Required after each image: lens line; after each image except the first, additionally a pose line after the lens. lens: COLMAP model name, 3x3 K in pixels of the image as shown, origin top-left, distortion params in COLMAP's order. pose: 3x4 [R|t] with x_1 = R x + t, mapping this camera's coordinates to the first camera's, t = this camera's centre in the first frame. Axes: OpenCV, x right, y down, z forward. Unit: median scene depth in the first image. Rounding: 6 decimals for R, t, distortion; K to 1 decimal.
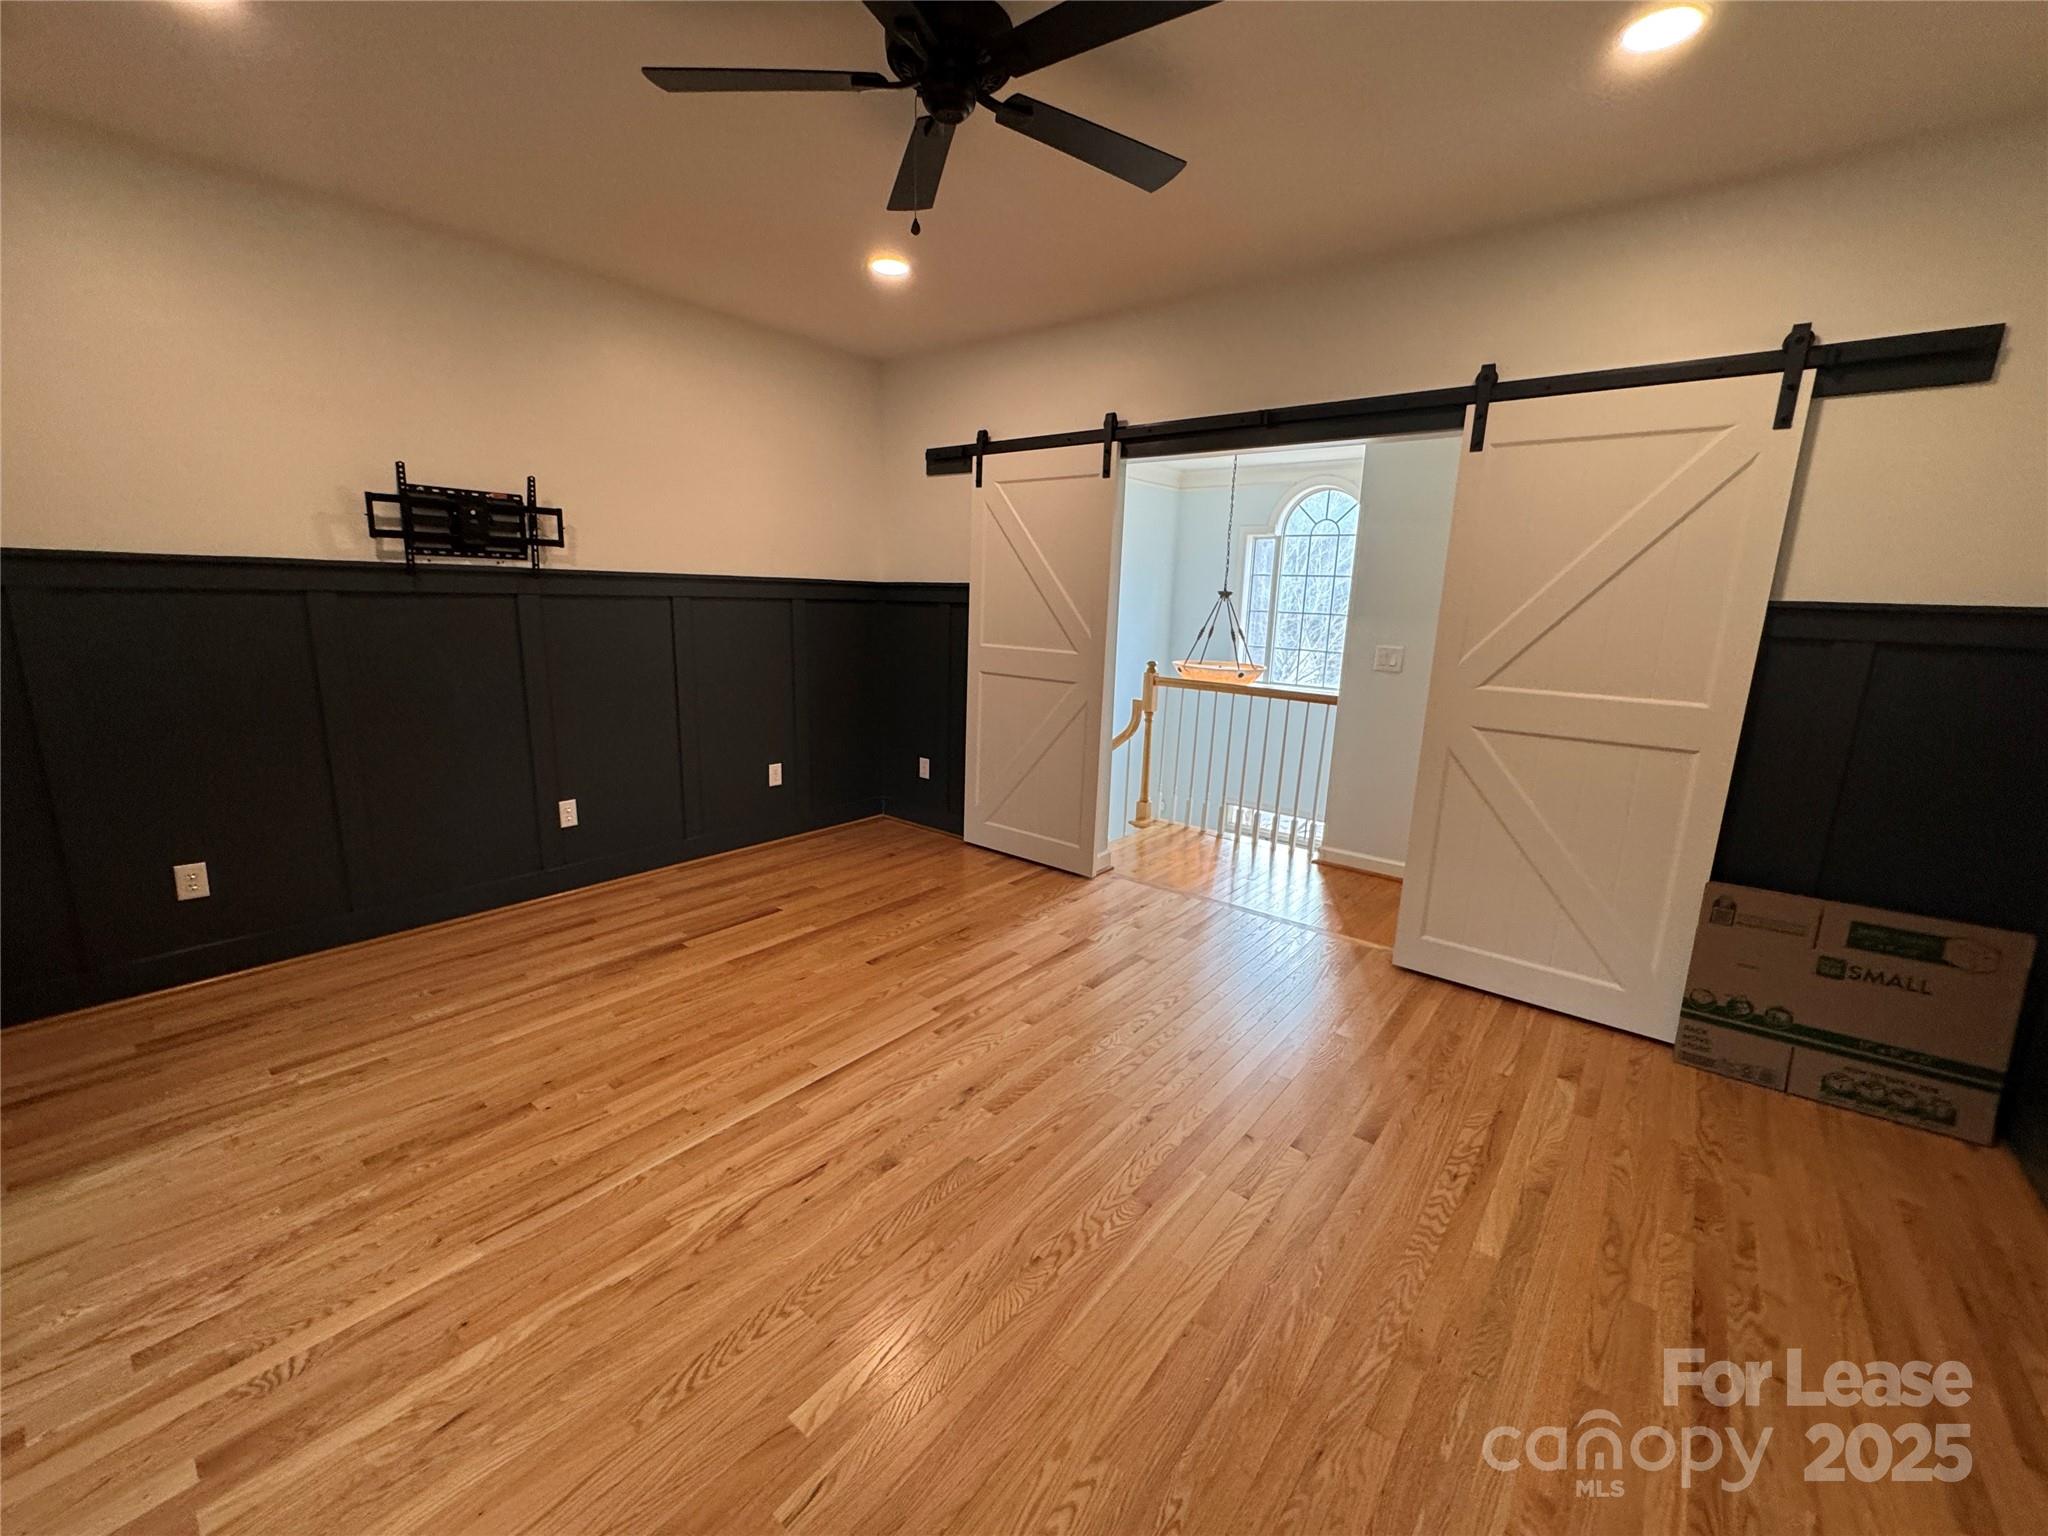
lens RADIAL K [[816.8, 0, 1024.0], [0, 816.8, 770.1], [0, 0, 1]] dist [-0.000217, -0.000679]
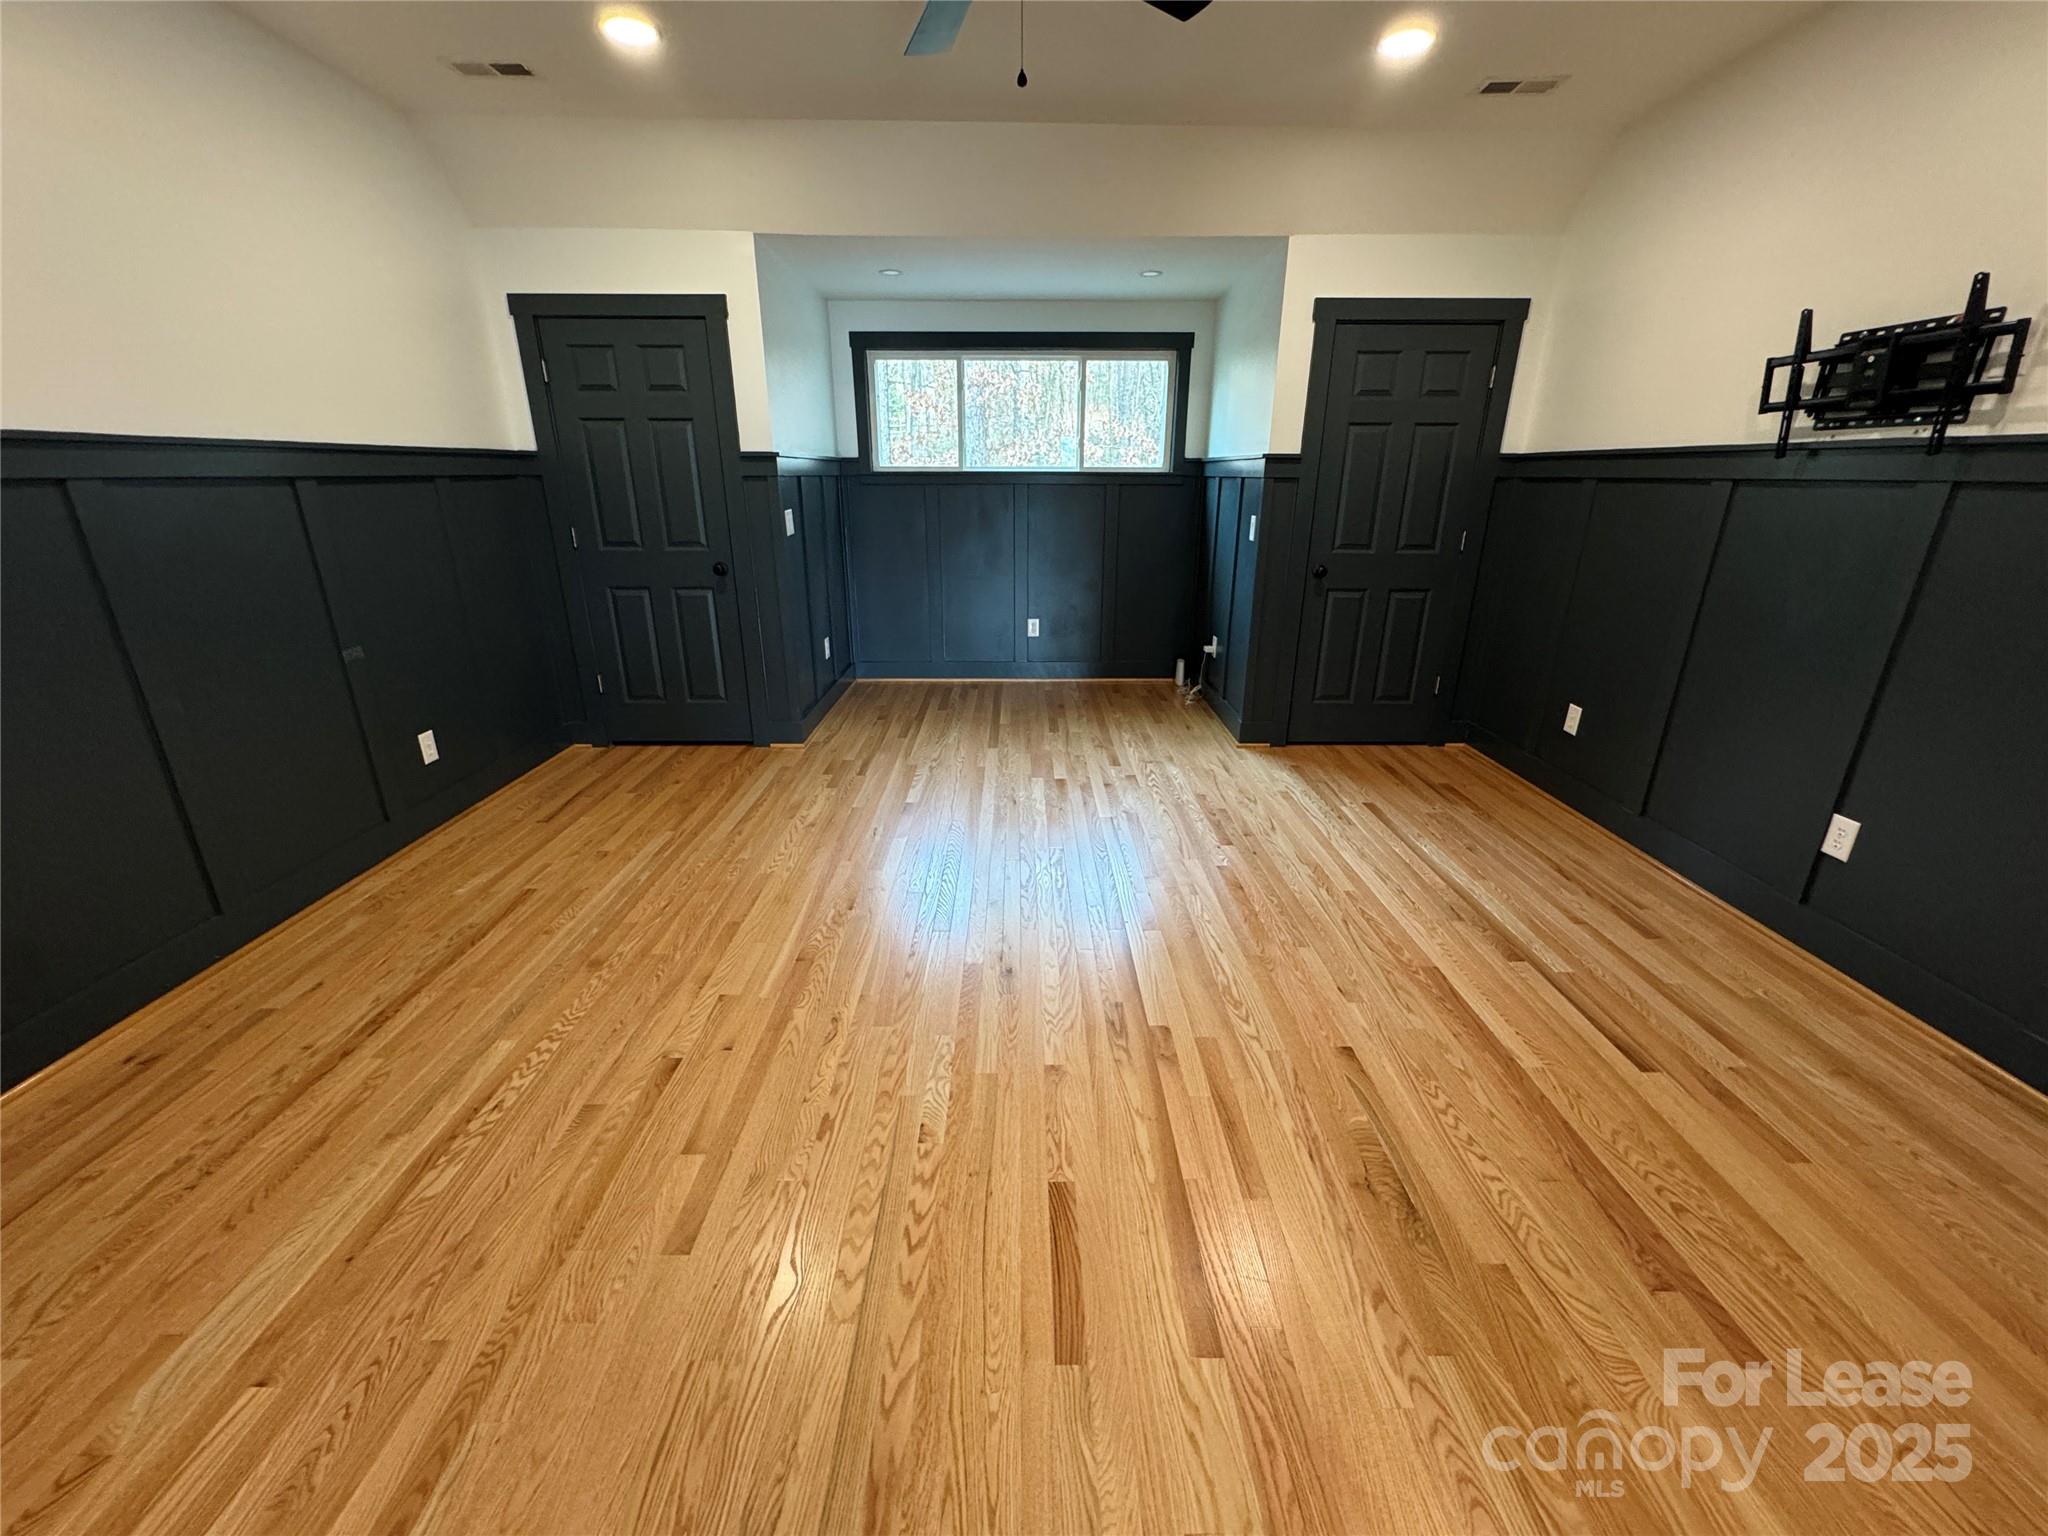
lens RADIAL K [[816.8, 0, 1019.2], [0, 816.8, 762.2], [0, 0, 1]] dist [-0.000217, -0.000679]
pose [[-0.773024, 0.184028, -0.607098, 0.392917], [-0.157450, 0.871396, 0.464627, -0.241737], [0.614527, 0.454756, -0.644635, 1.241471]]
